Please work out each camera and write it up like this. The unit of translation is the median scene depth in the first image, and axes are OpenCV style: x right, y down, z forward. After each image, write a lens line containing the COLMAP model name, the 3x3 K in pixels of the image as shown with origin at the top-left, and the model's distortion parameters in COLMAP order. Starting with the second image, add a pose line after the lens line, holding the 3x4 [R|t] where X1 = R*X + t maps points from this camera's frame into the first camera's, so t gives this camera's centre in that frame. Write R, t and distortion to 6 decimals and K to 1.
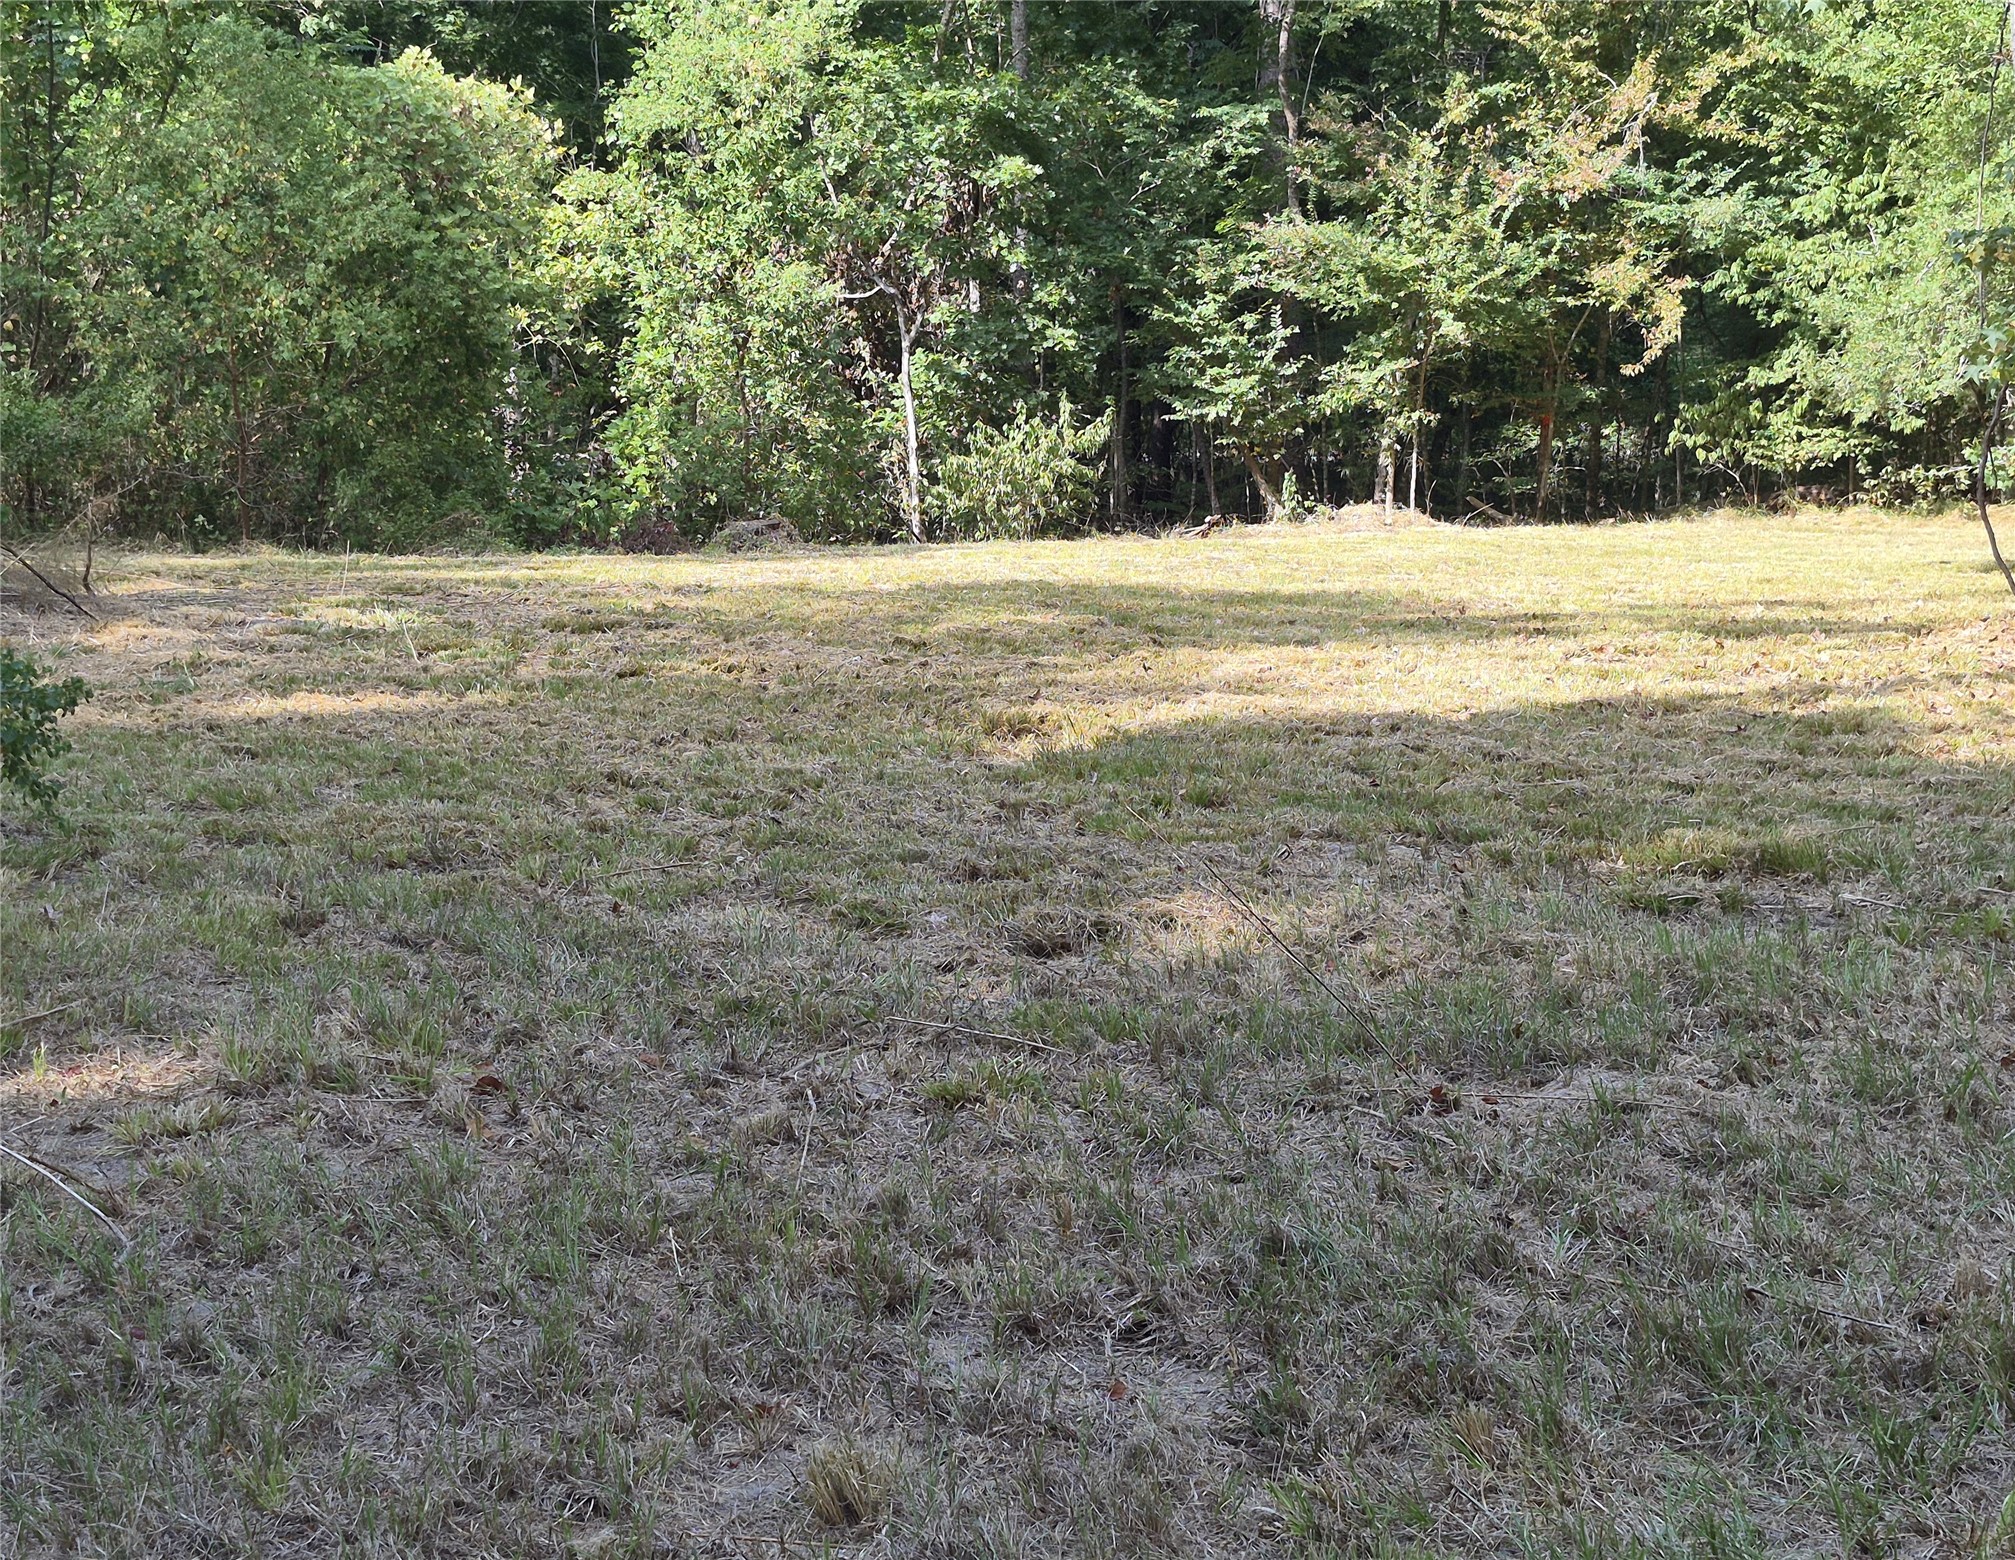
lens RADIAL K [[3181.3, 0, 1011.9], [0, 3181.3, 779.1], [0, 0, 1]] dist [0.077532, 0.000000]
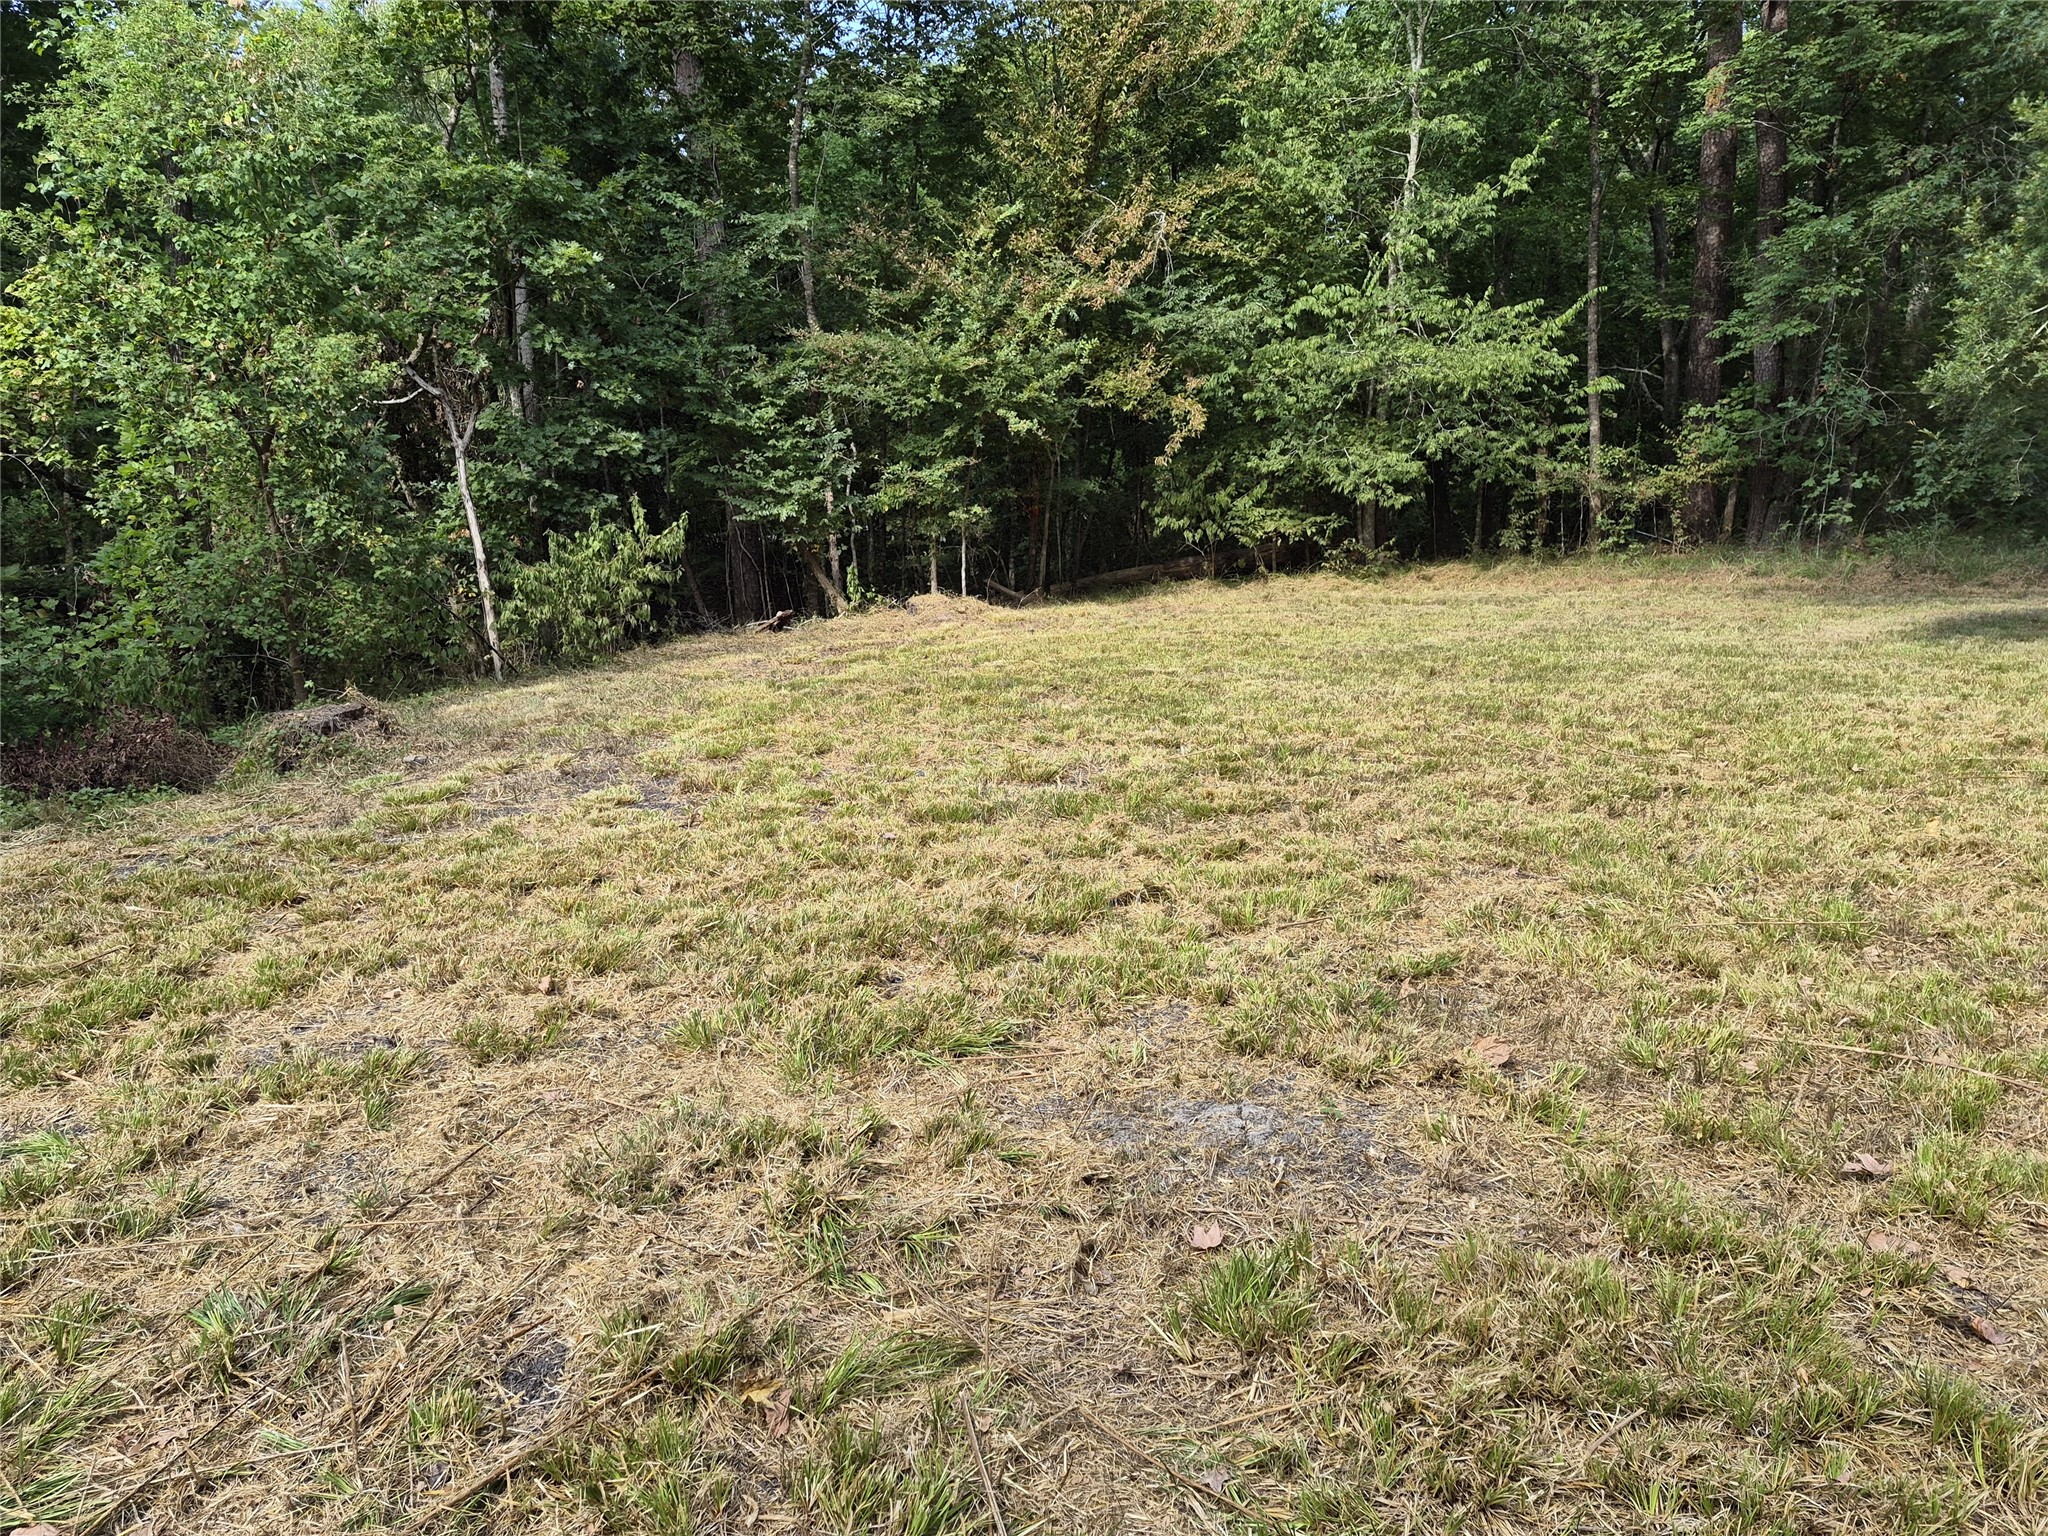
lens RADIAL K [[1419.8, 0, 1008.7], [0, 1419.8, 749.8], [0, 0, 1]] dist [0.059849, -0.066886]
pose [[0.922732, -0.097841, 0.372818, -0.049631], [0.077468, 0.994585, 0.069280, -0.065342], [-0.377578, -0.035045, 0.925314, 0.544714]]
